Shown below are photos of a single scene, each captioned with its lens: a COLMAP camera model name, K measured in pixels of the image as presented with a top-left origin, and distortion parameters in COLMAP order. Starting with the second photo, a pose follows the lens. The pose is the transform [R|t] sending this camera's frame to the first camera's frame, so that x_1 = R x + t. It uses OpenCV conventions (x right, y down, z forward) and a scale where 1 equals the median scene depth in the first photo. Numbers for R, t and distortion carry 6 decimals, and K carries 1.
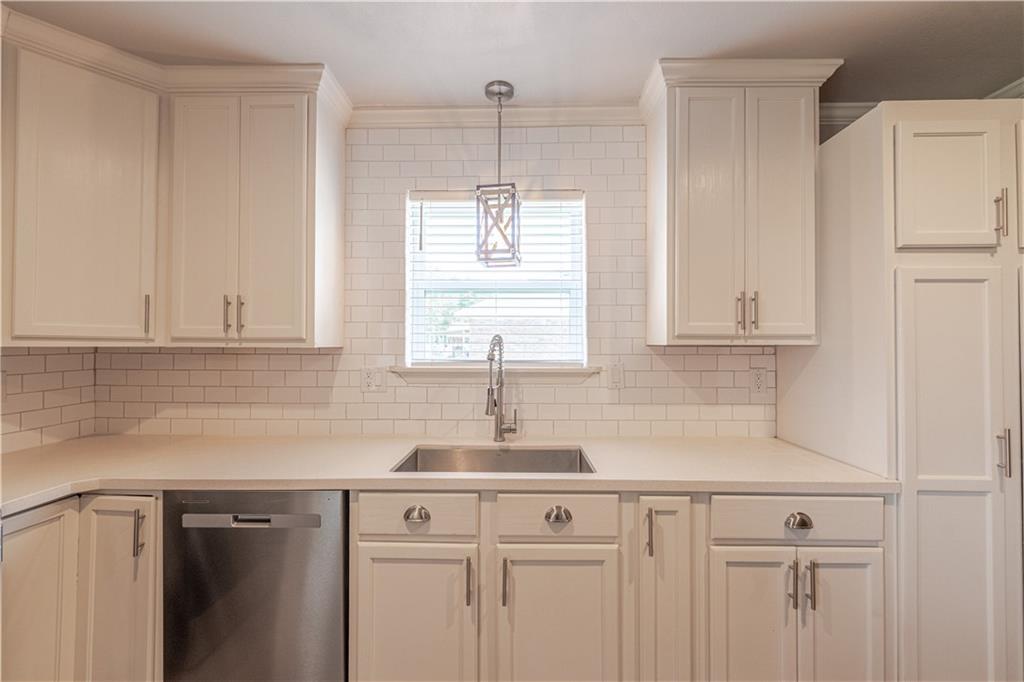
lens RADIAL K [[412.9, 0, 515.6], [0, 412.9, 338.5], [0, 0, 1]] dist [-0.000337, -0.001735]
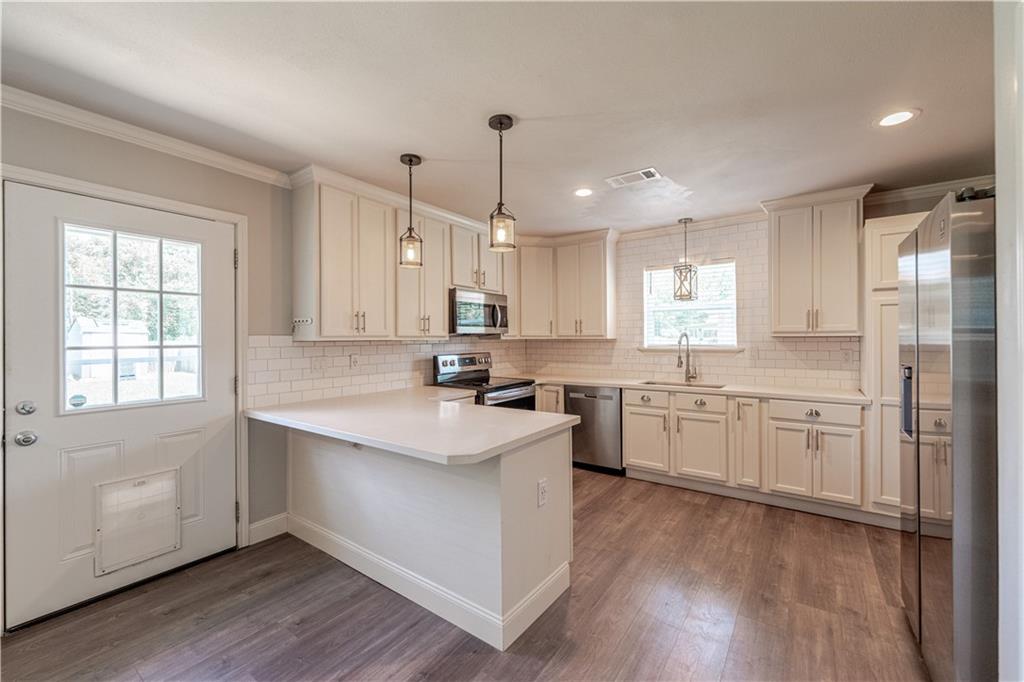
lens RADIAL K [[412.9, 0, 515.1], [0, 412.9, 339.5], [0, 0, 1]] dist [-0.000337, -0.001735]
pose [[0.823771, -0.005316, -0.566897, 0.488842], [0.014910, 0.999813, 0.012290, -0.013669], [0.566726, -0.018576, 0.823697, -1.417762]]
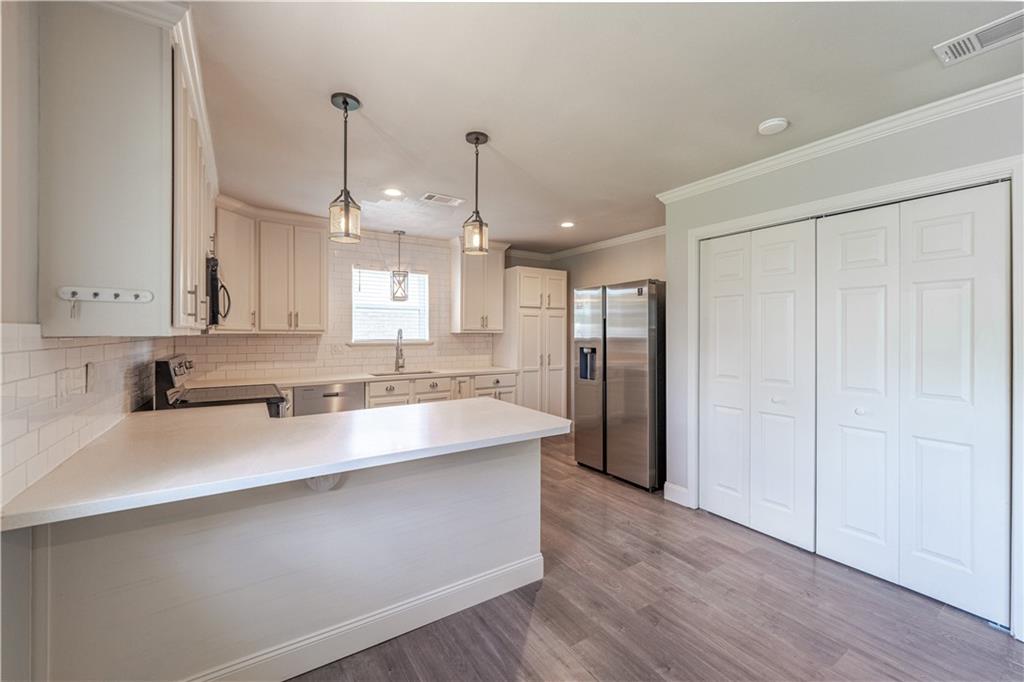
lens RADIAL K [[412.9, 0, 519.5], [0, 412.9, 335.7], [0, 0, 1]] dist [-0.000337, -0.001735]
pose [[0.823084, -0.003869, 0.567907, -0.940762], [-0.008753, 0.999772, 0.019498, -0.024749], [-0.567853, -0.021019, 0.822862, -1.631715]]
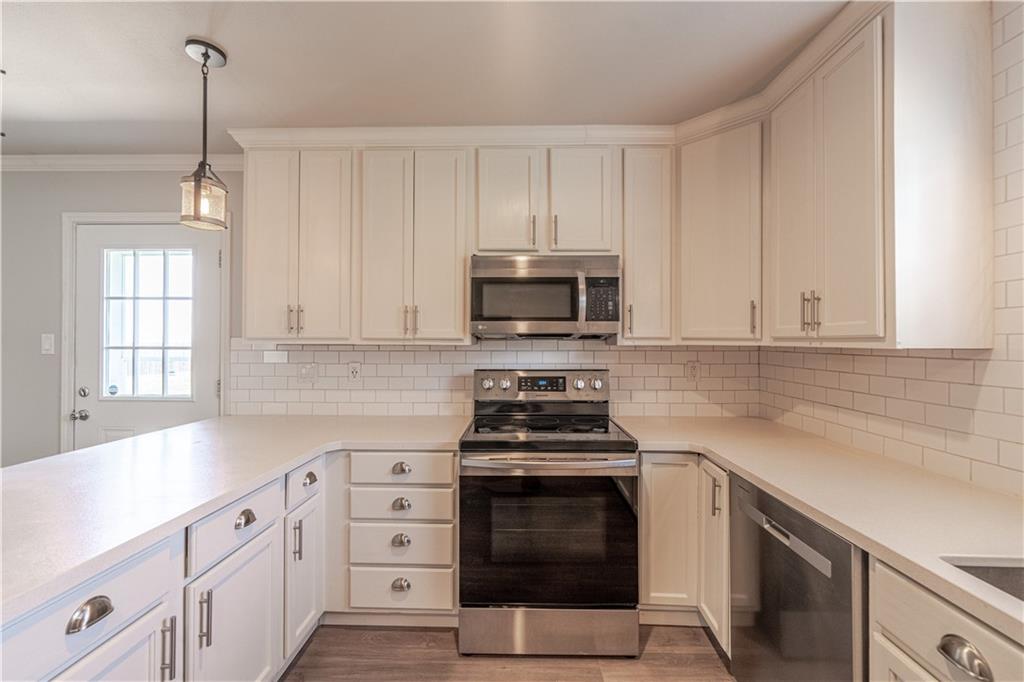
lens RADIAL K [[412.9, 0, 515.2], [0, 412.9, 338.2], [0, 0, 1]] dist [-0.000337, -0.001735]
pose [[-0.011277, -0.011435, -0.999871, 0.254306], [0.011246, 0.999870, -0.011562, 0.004818], [0.999873, -0.011375, -0.011147, 0.334992]]
